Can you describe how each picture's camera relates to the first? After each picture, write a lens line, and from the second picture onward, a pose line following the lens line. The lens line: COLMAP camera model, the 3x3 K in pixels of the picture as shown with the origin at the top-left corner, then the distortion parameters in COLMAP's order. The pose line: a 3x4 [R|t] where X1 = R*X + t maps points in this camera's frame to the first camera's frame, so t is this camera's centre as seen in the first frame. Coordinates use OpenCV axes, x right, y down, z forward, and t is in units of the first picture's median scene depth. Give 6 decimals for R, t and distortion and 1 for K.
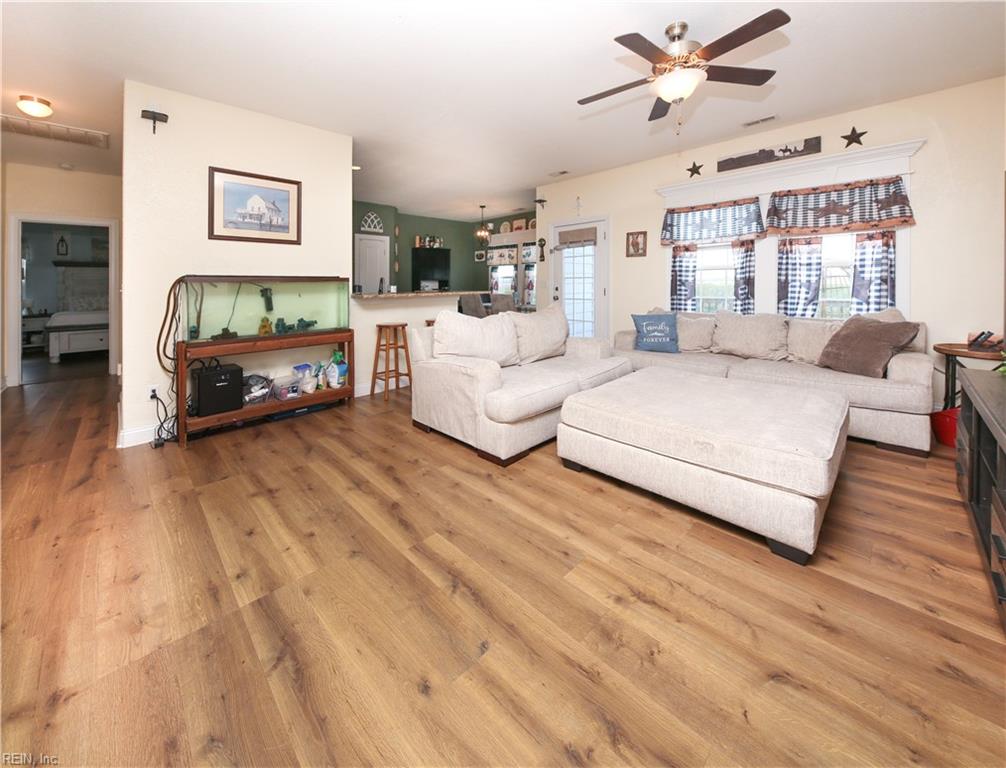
lens RADIAL K [[375.5, 0, 503.0], [0, 375.5, 384.0], [0, 0, 1]] dist [0.001325, 0.000027]
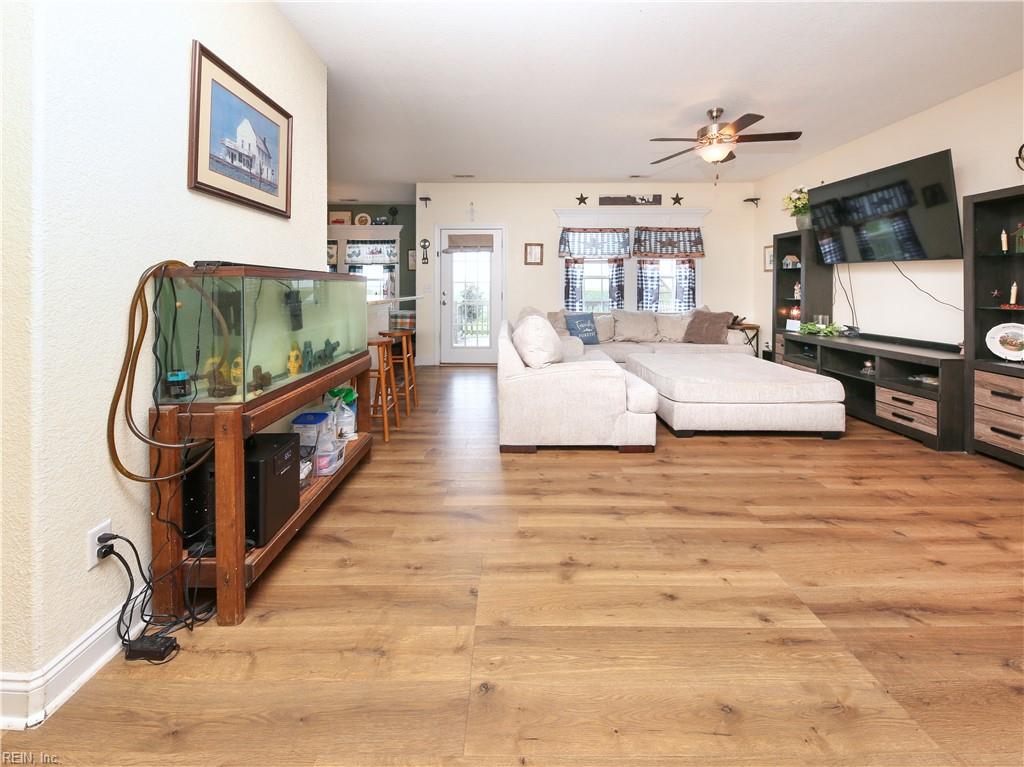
lens RADIAL K [[382.5, 0, 512.0], [0, 382.5, 383.5], [0, 0, 1]] dist [0.009541, -0.004653]
pose [[0.707269, -0.159915, 0.688621, -0.649659], [0.173560, 0.983546, 0.050144, -0.067556], [-0.685309, 0.084052, 0.723386, 0.282629]]
